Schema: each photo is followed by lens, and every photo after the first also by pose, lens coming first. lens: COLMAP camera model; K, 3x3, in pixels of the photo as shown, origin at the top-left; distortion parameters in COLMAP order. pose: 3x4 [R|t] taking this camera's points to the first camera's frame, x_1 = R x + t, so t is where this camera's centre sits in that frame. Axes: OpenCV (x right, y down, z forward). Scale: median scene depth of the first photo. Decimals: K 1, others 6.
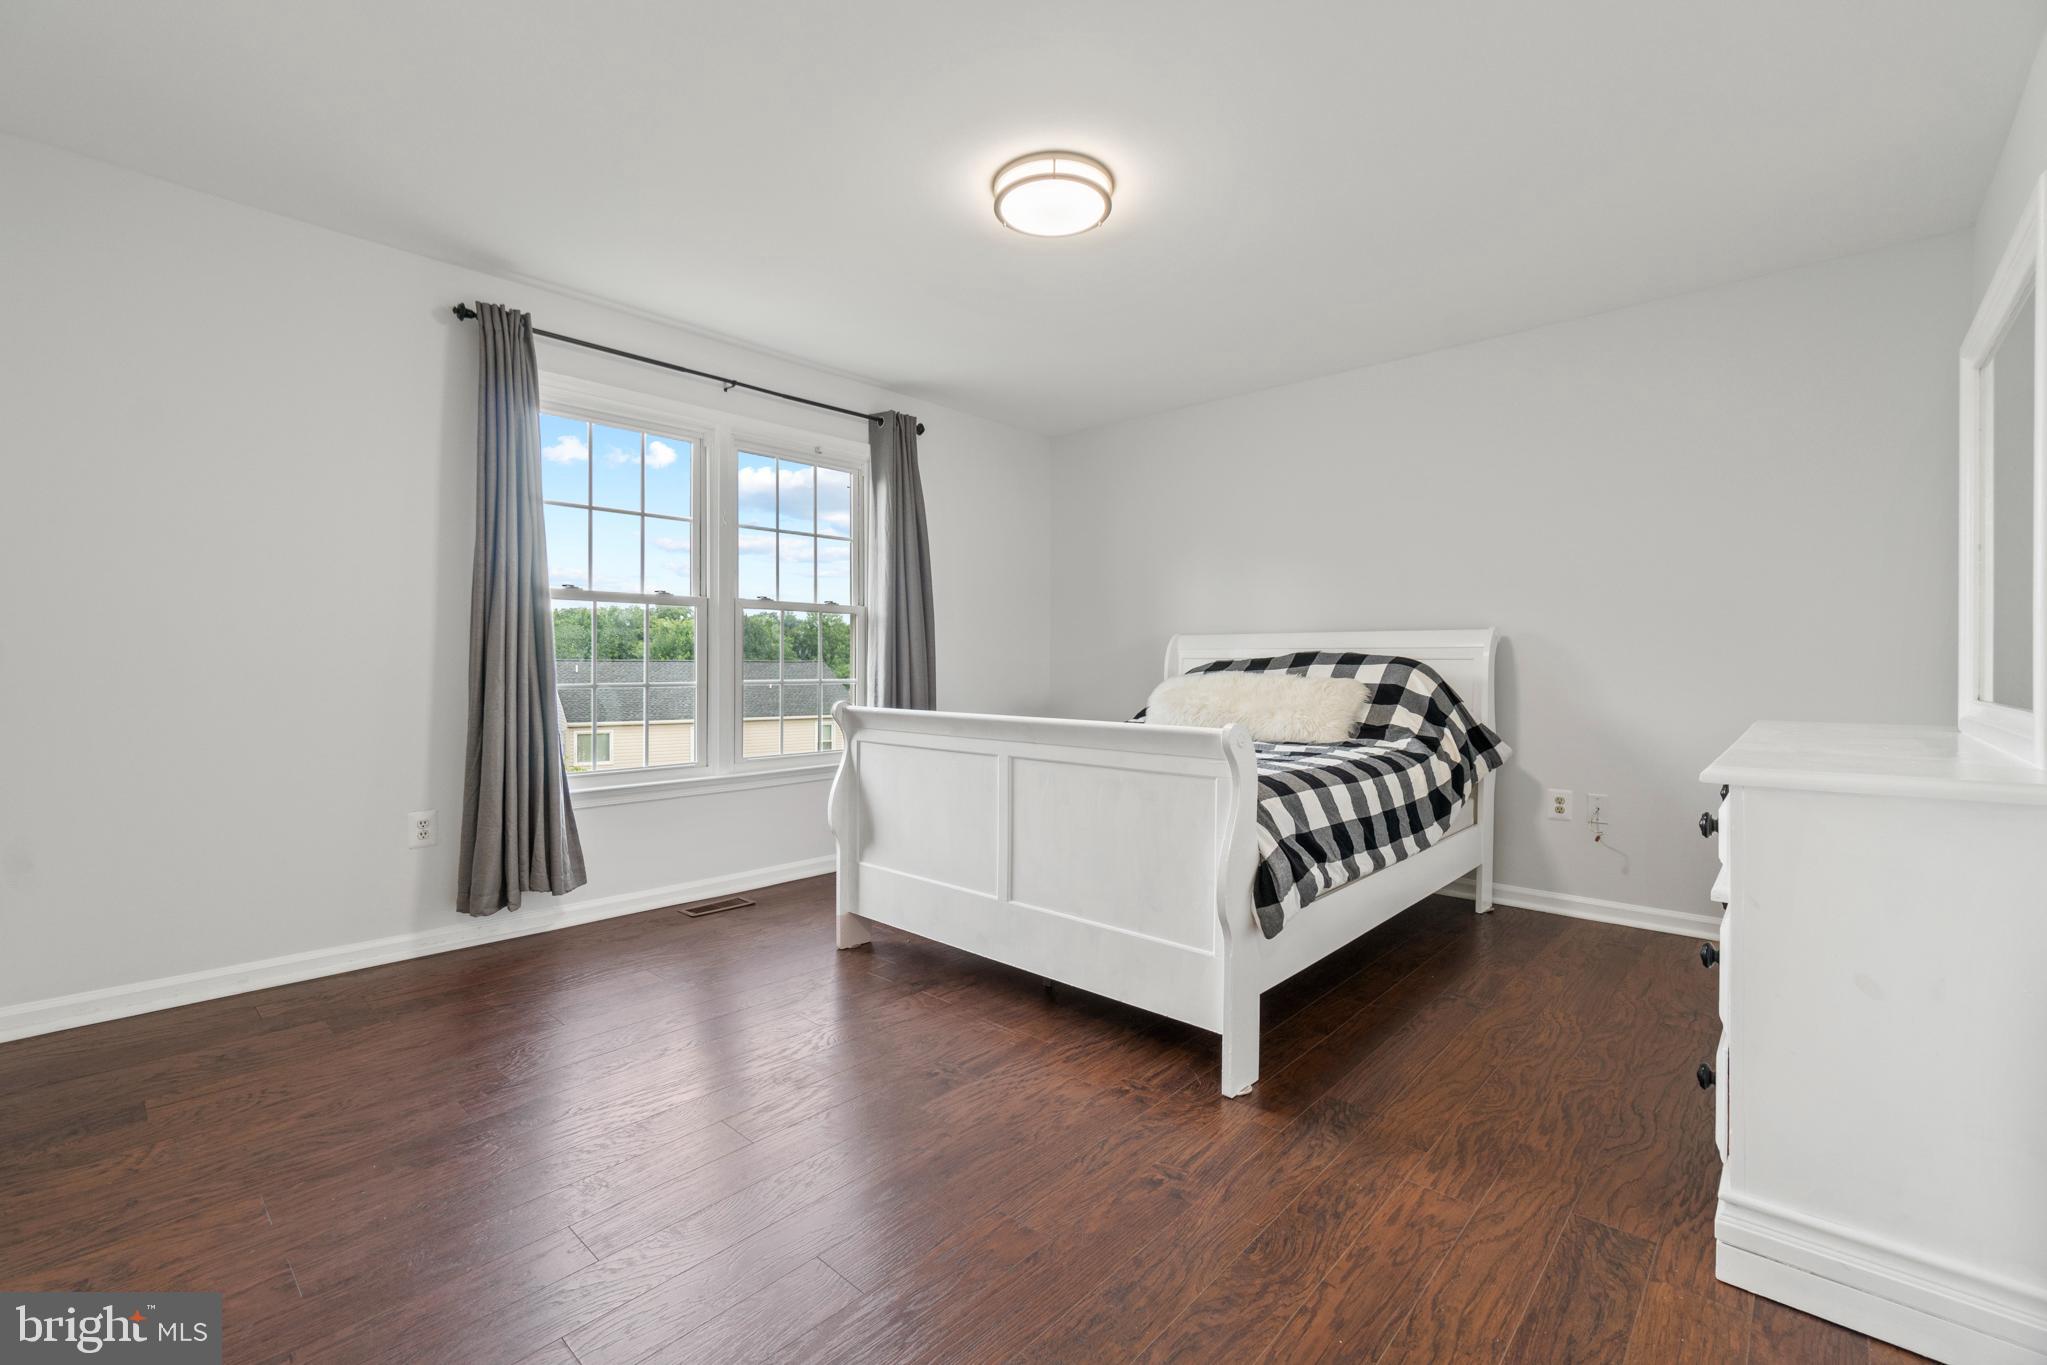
lens RADIAL K [[886.5, 0, 1011.3], [0, 886.5, 653.8], [0, 0, 1]] dist [-0.000251, -0.000026]
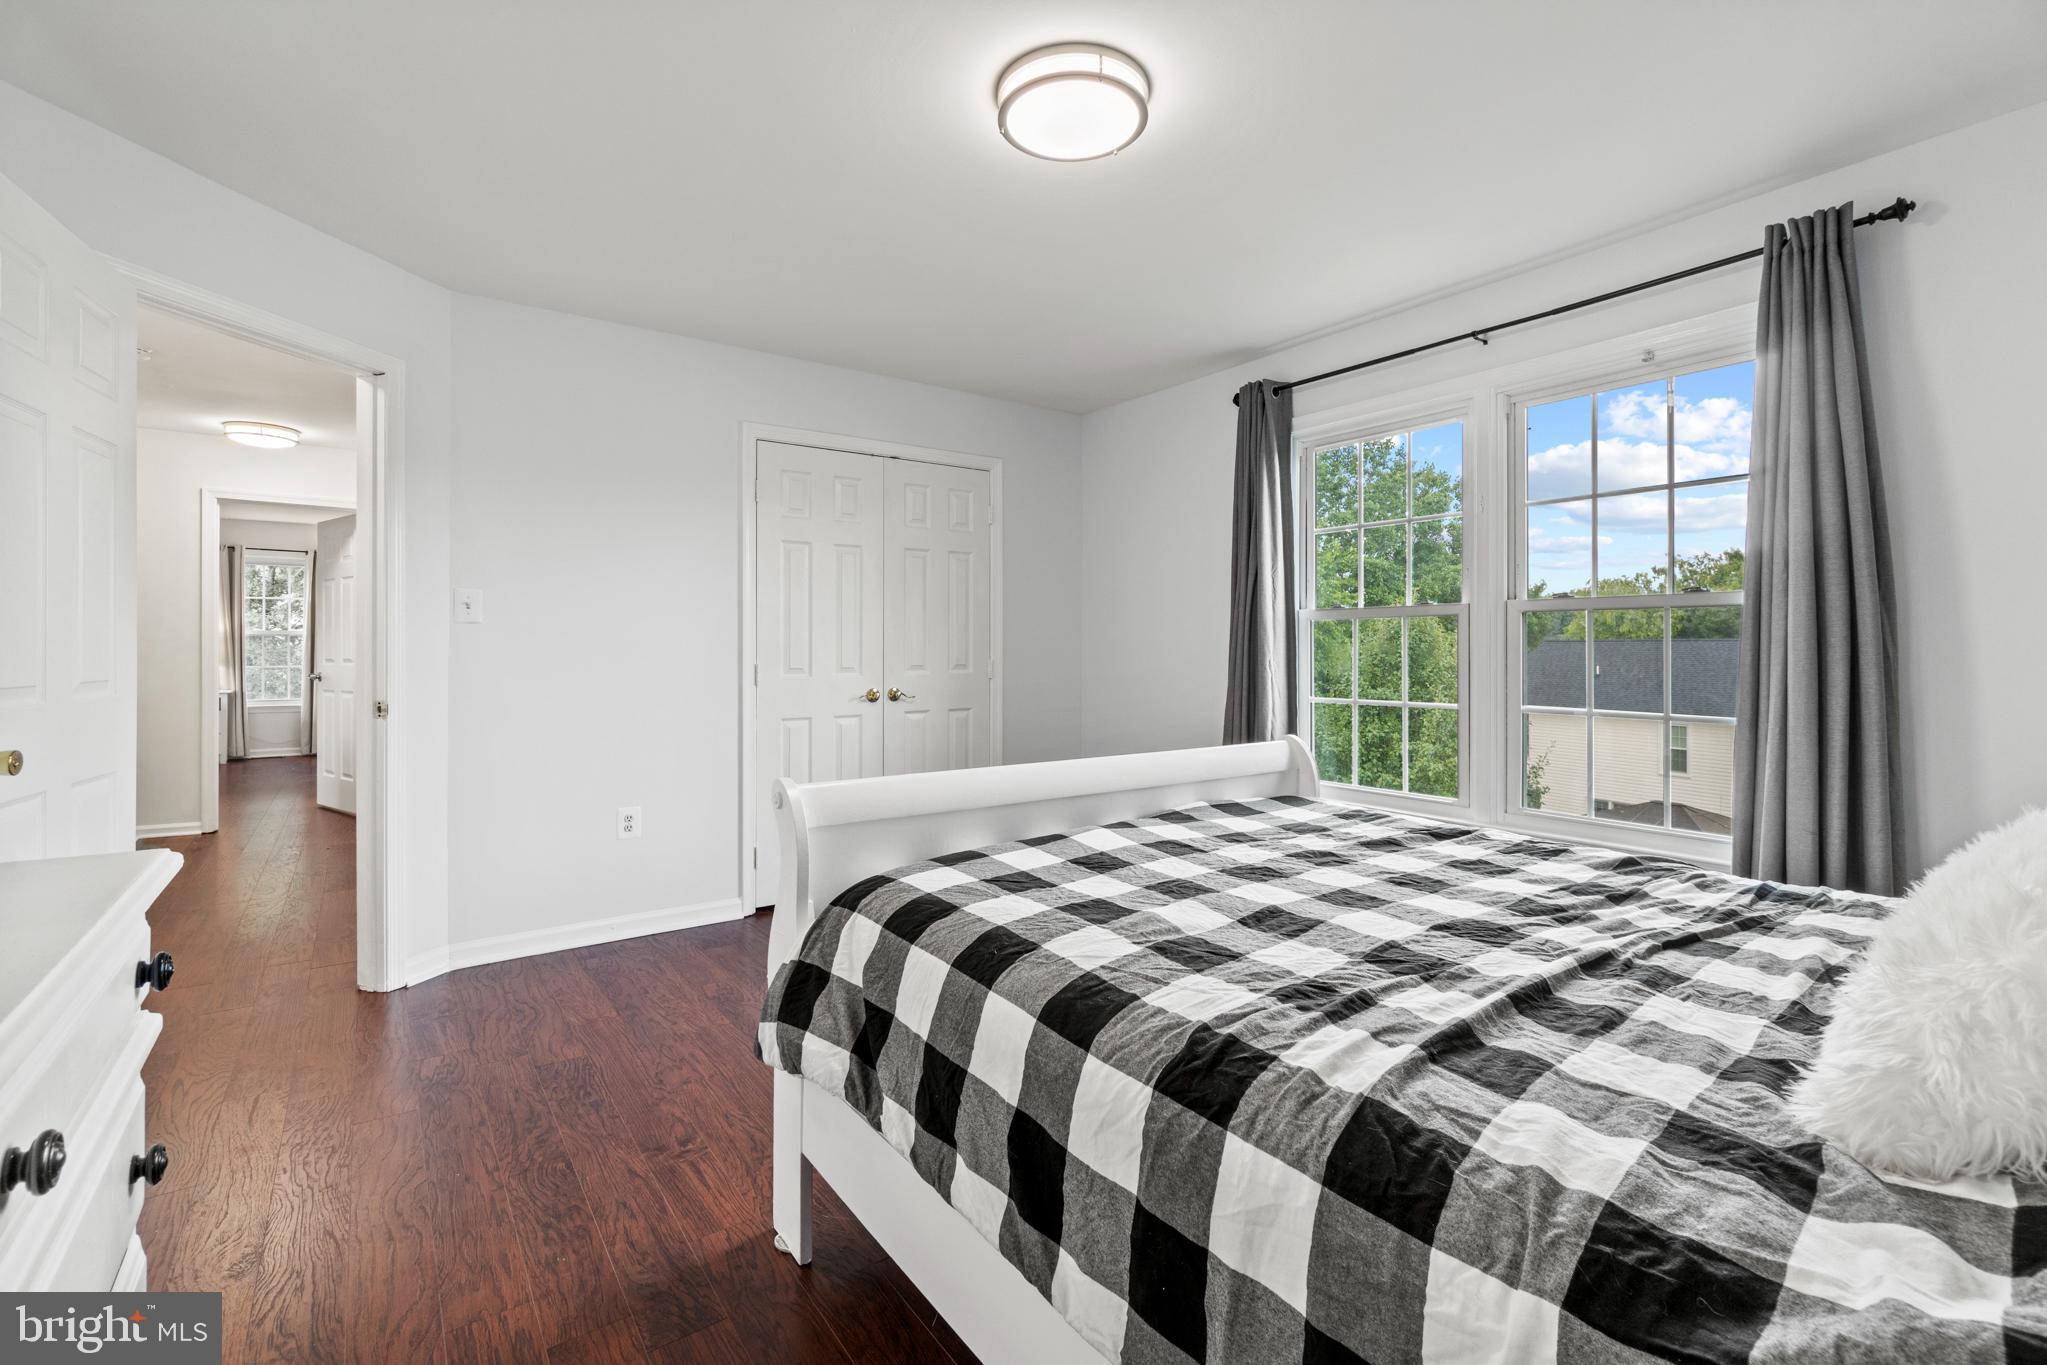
lens RADIAL K [[886.5, 0, 1011.3], [0, 886.5, 653.8], [0, 0, 1]] dist [-0.000251, -0.000026]
pose [[-0.196175, -0.001080, -0.980568, 0.628049], [0.004034, 0.999990, -0.001909, -0.020046], [0.980561, -0.004330, -0.196168, 0.850819]]
